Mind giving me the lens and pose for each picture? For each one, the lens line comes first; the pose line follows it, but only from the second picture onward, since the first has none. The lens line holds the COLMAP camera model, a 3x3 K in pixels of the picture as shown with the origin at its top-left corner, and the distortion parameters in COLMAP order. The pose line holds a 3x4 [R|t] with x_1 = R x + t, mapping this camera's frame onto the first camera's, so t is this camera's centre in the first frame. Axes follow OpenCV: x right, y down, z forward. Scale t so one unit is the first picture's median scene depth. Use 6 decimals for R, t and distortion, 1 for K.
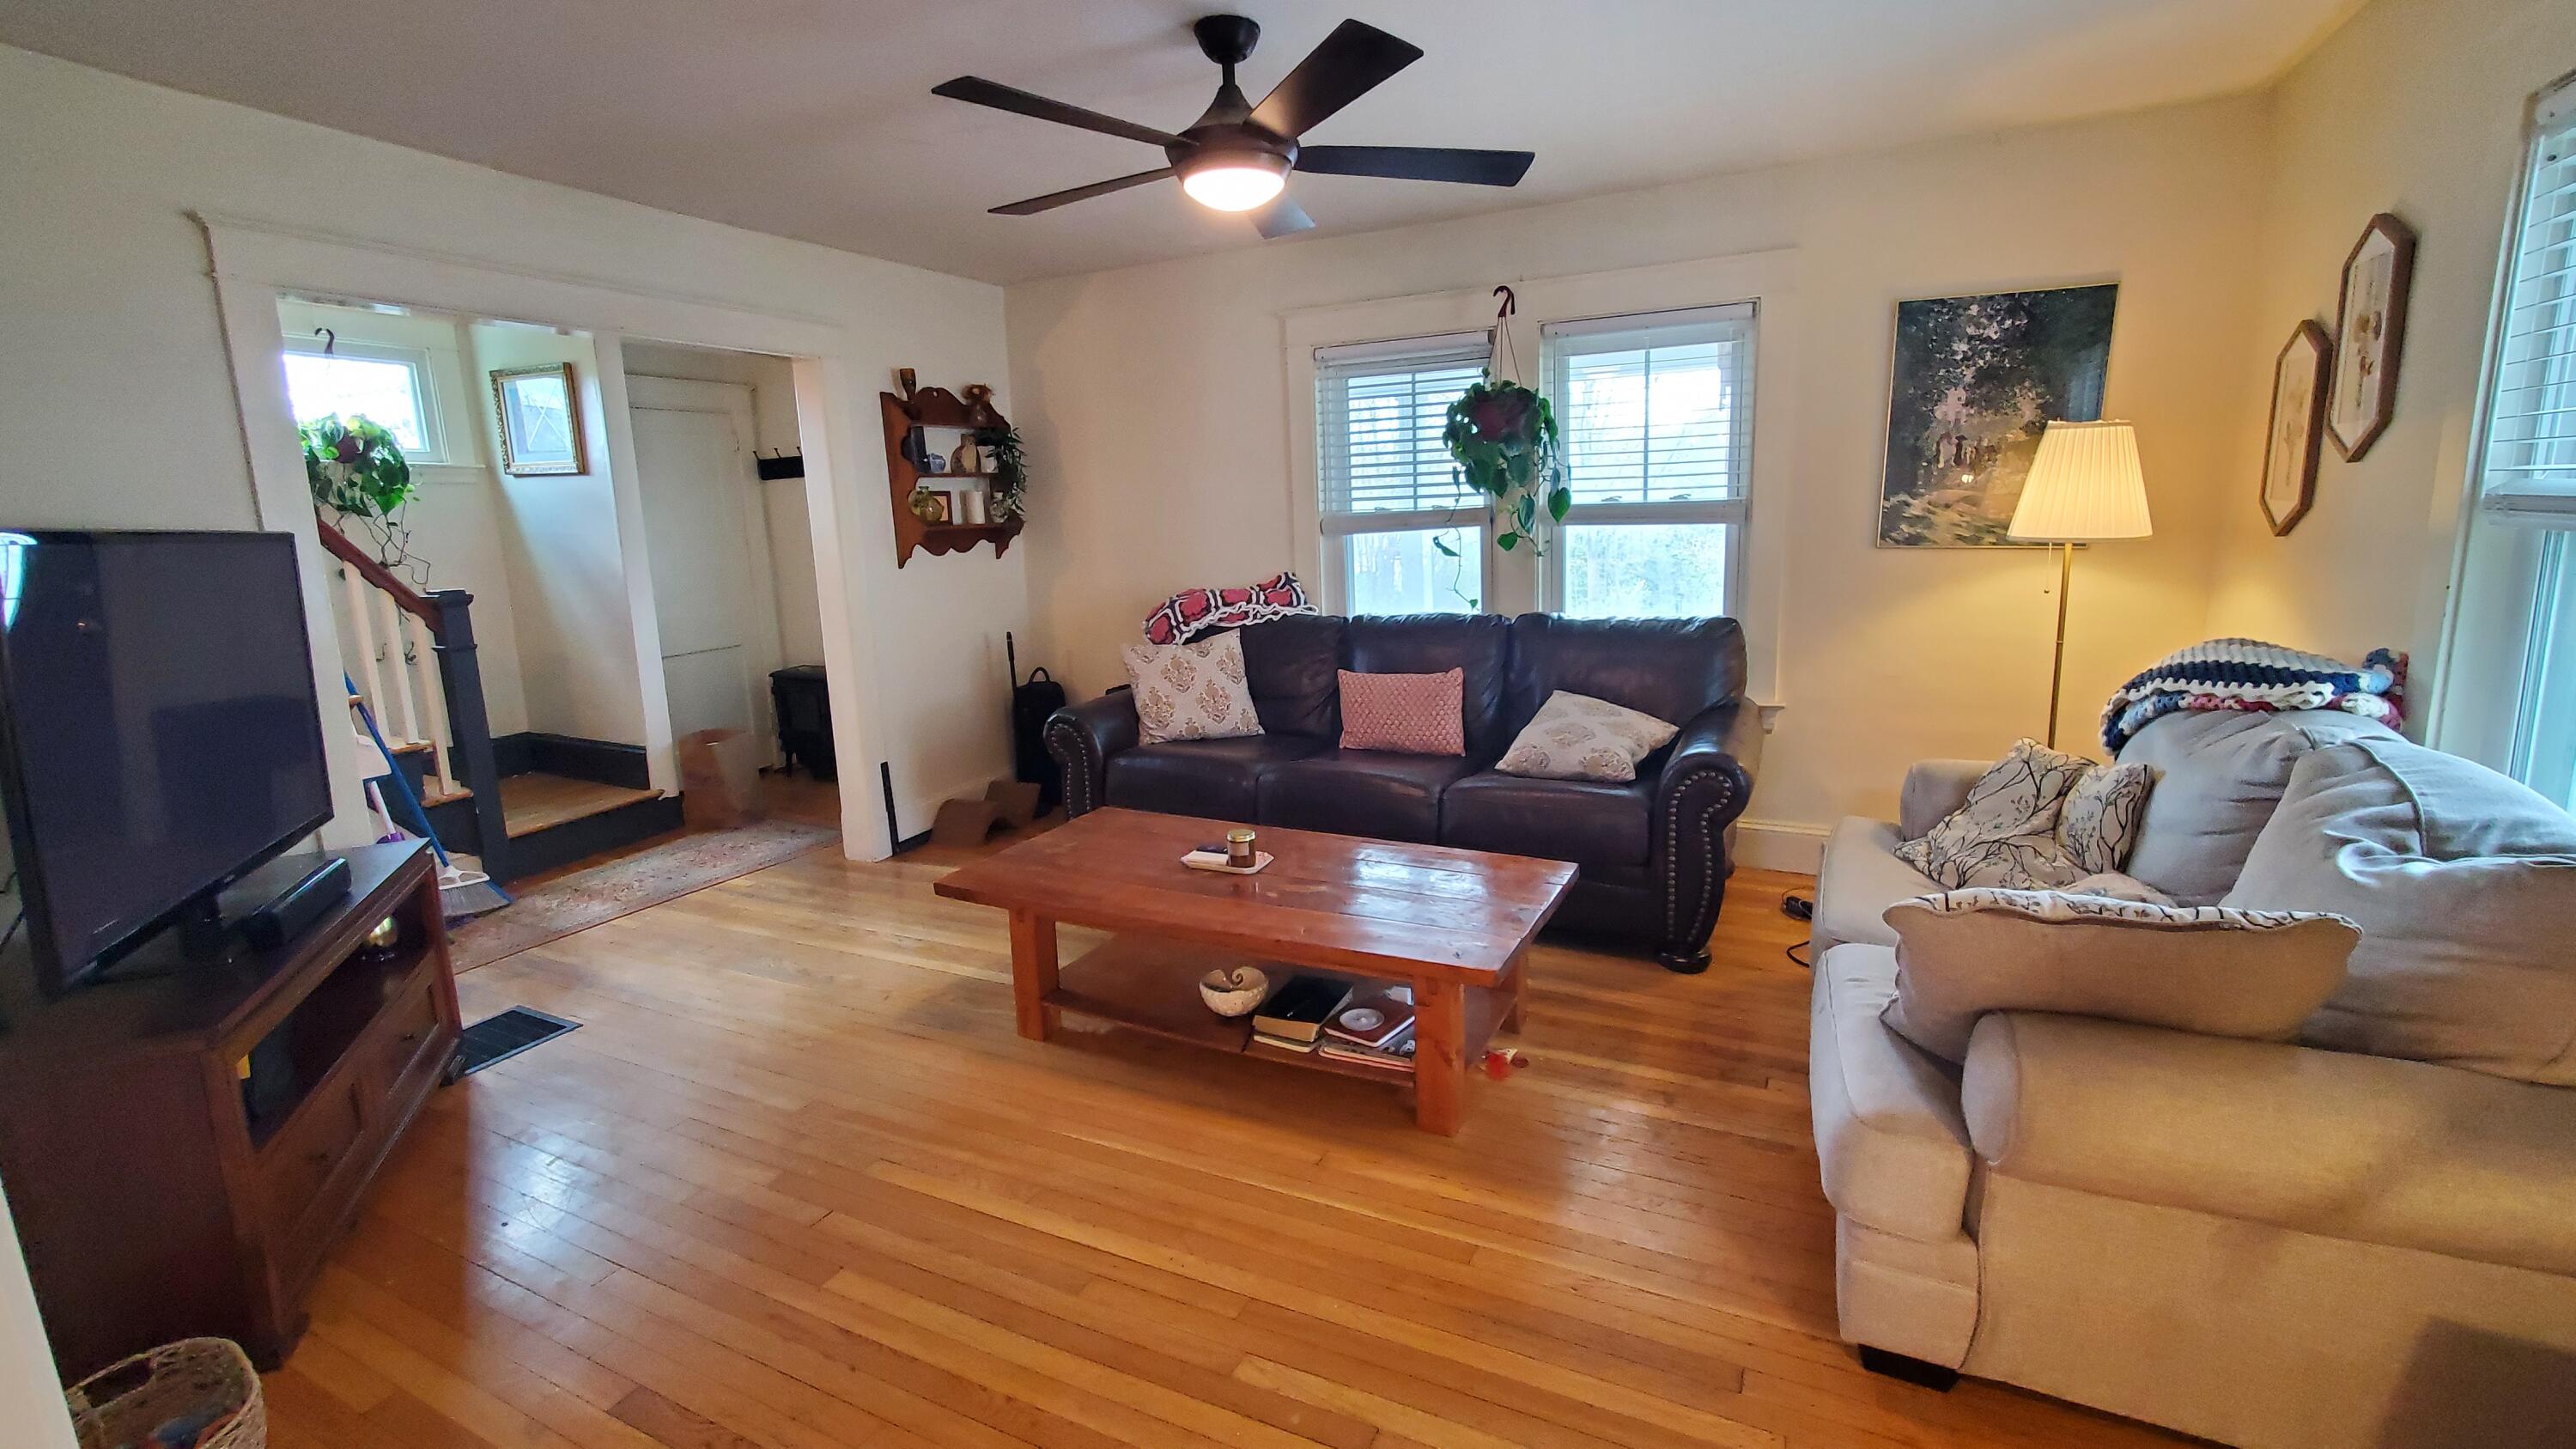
lens RADIAL K [[1128.8, 0, 1288.0], [0, 1128.8, 724.5], [0, 0, 1]] dist [0.000147, -0.000421]
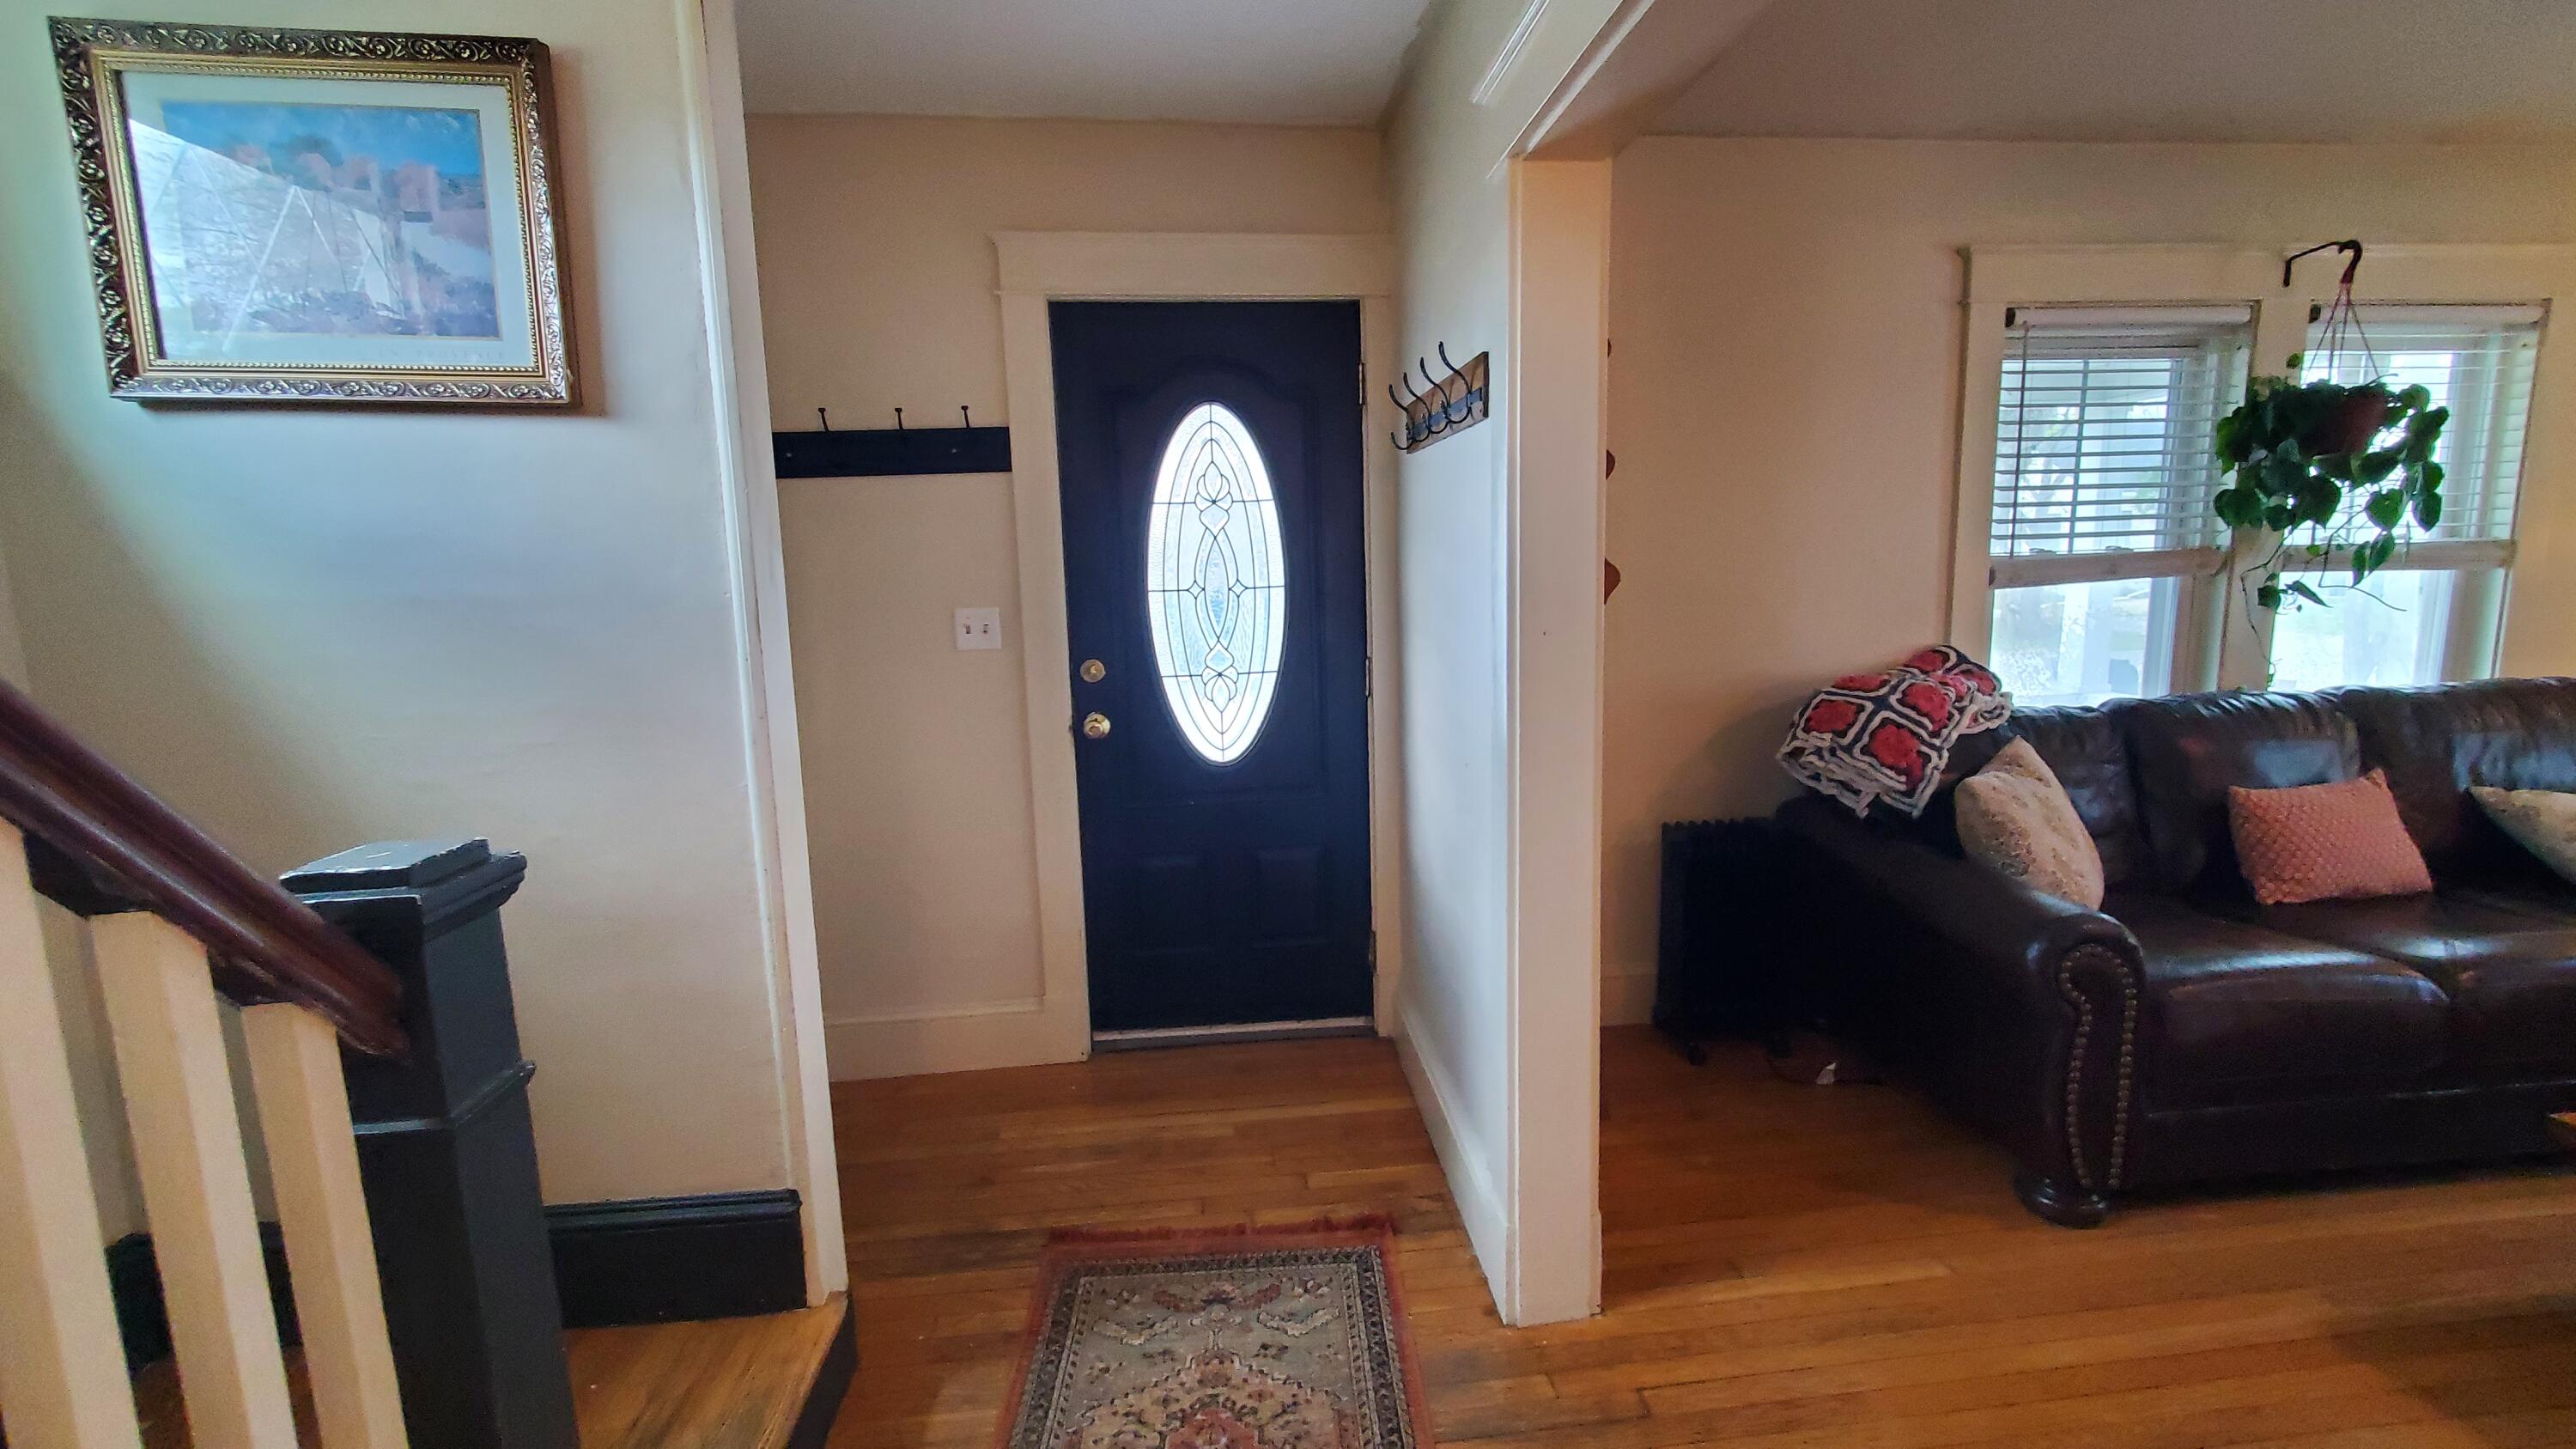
lens RADIAL K [[1094.0, 0, 1203.3], [0, 1094.0, 718.9], [0, 0, 1]] dist [0.000607, 0.000395]
pose [[0.840659, -0.066794, 0.537430, -0.659911], [0.096567, 0.994949, -0.027396, -0.112683], [-0.532886, 0.074928, 0.842863, 0.669487]]
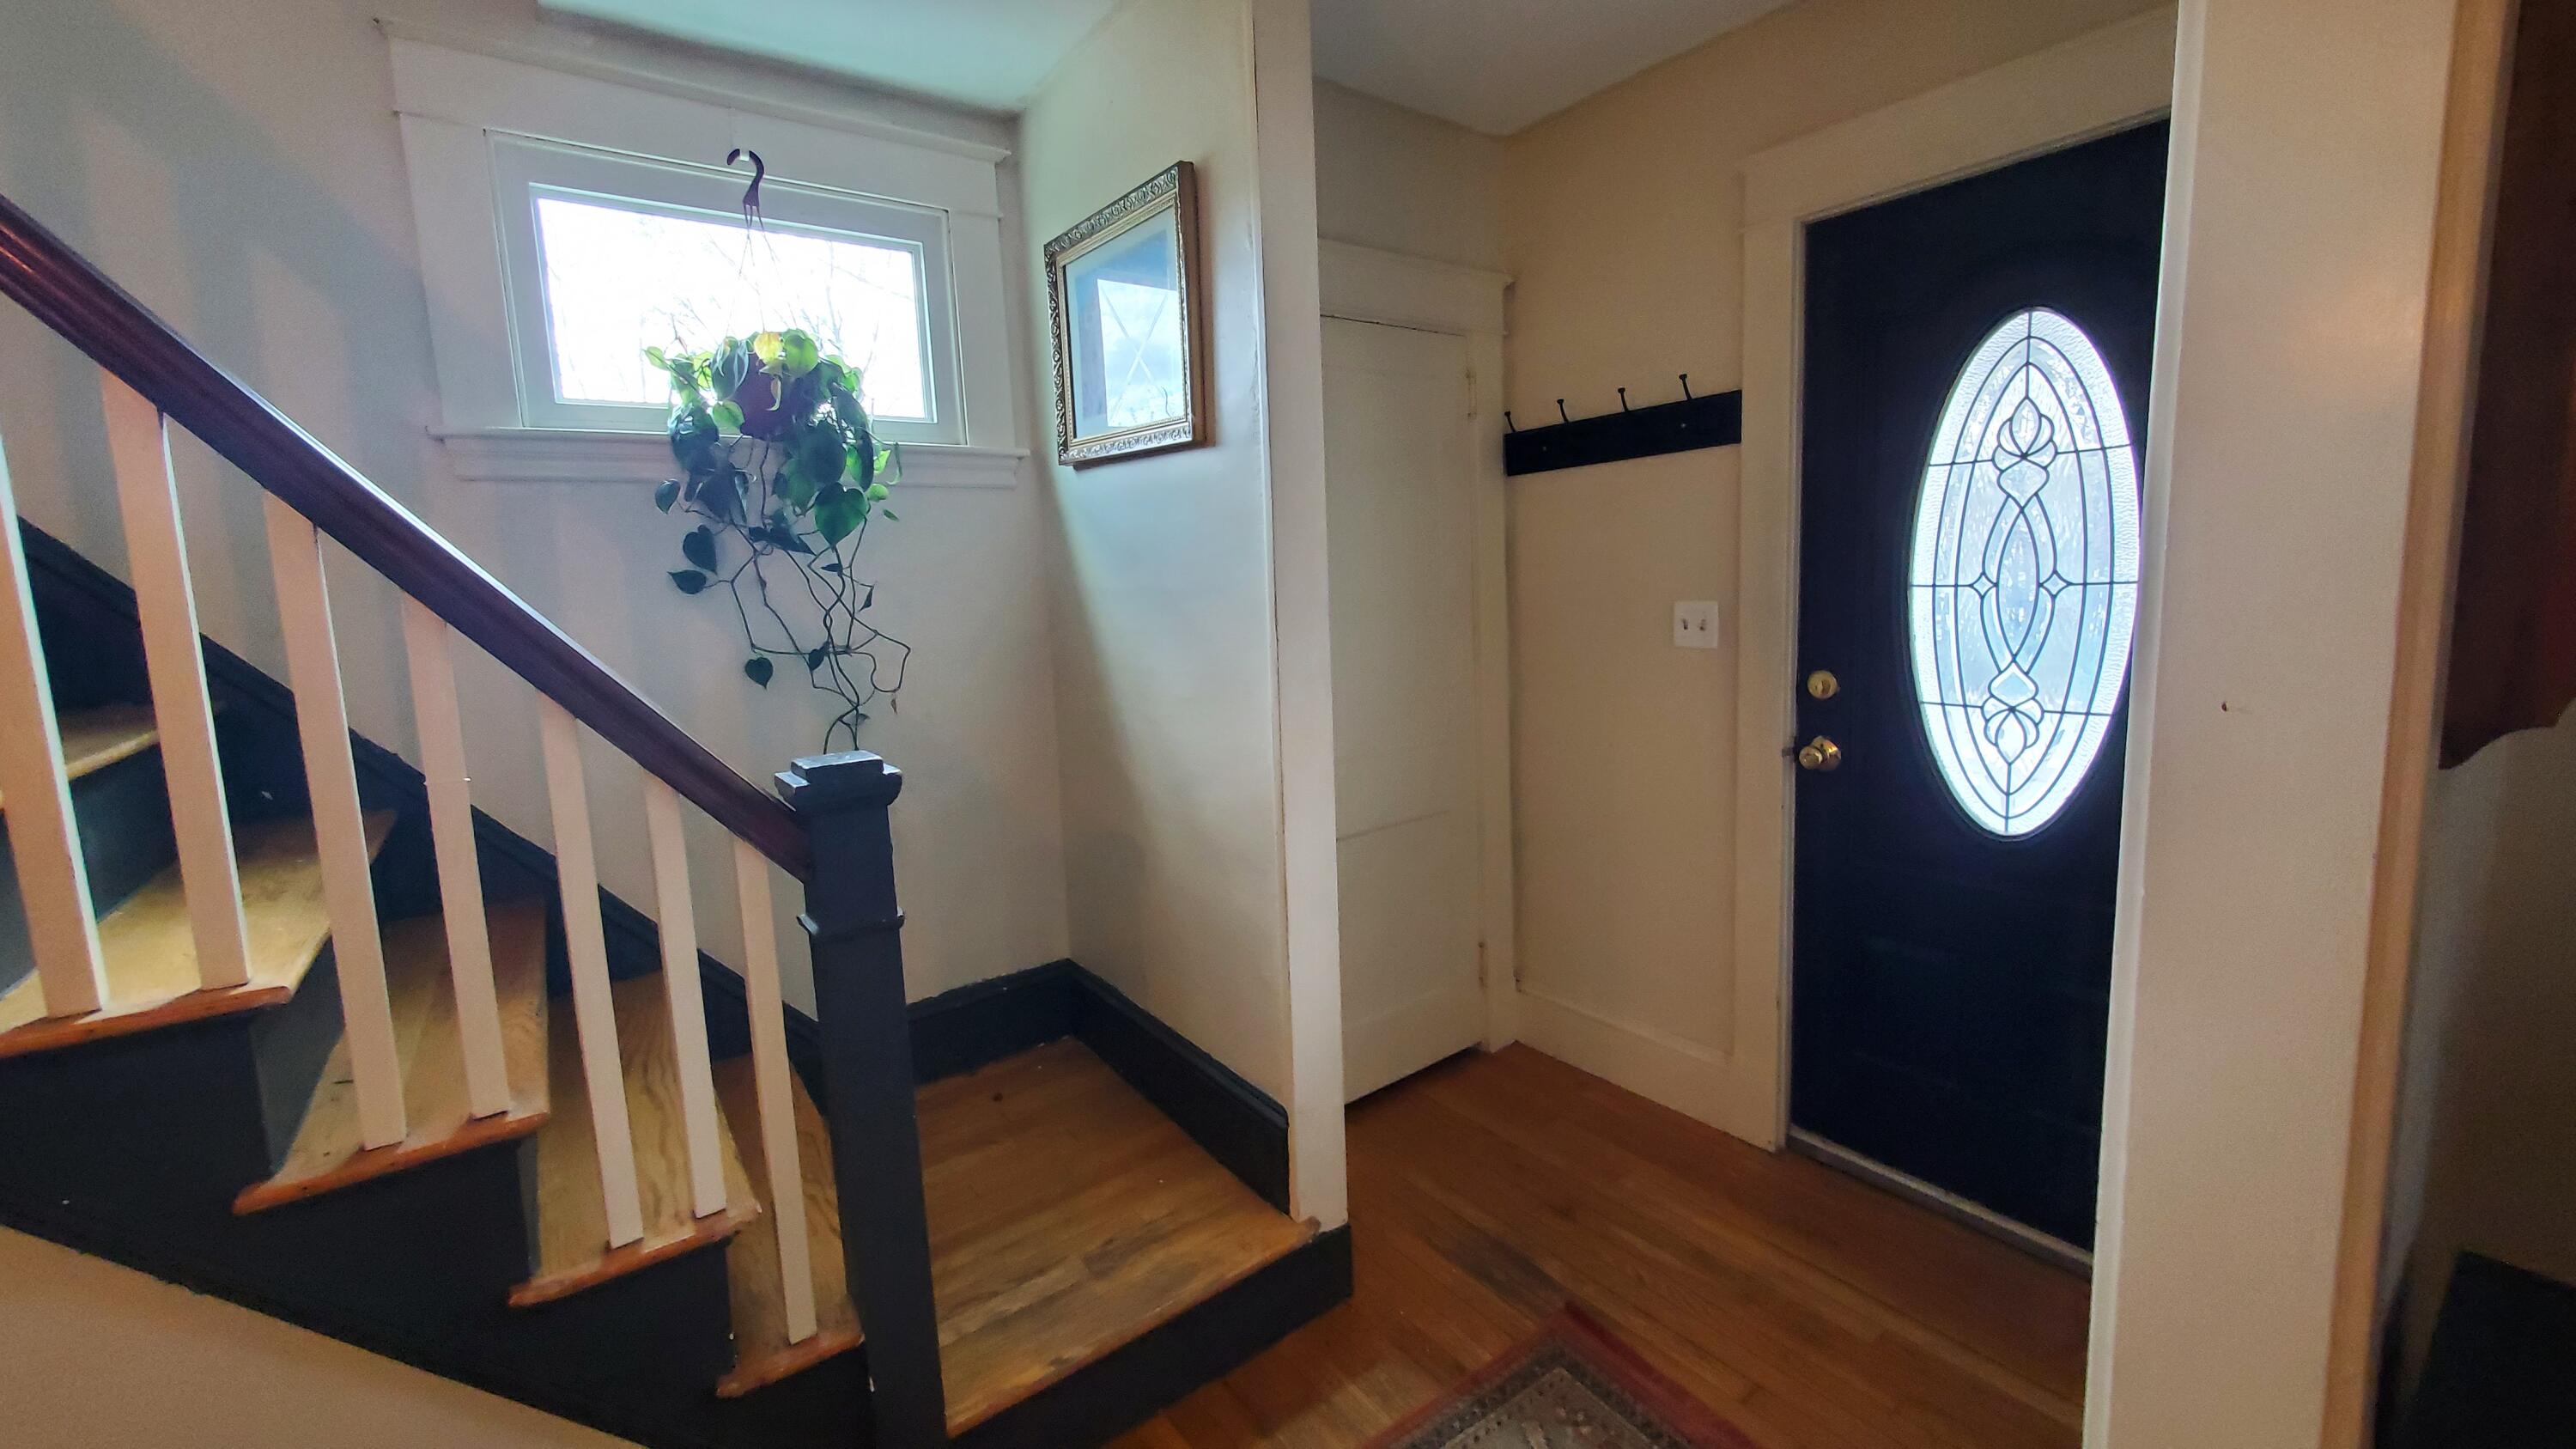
lens RADIAL K [[1014.8, 0, 1299.9], [0, 1014.8, 707.7], [0, 0, 1]] dist [0.013722, -0.000187]
pose [[0.908604, 0.054492, -0.414088, -0.446692], [-0.067031, 0.997626, -0.015799, -0.126489], [0.412244, 0.042112, 0.910100, 0.701413]]
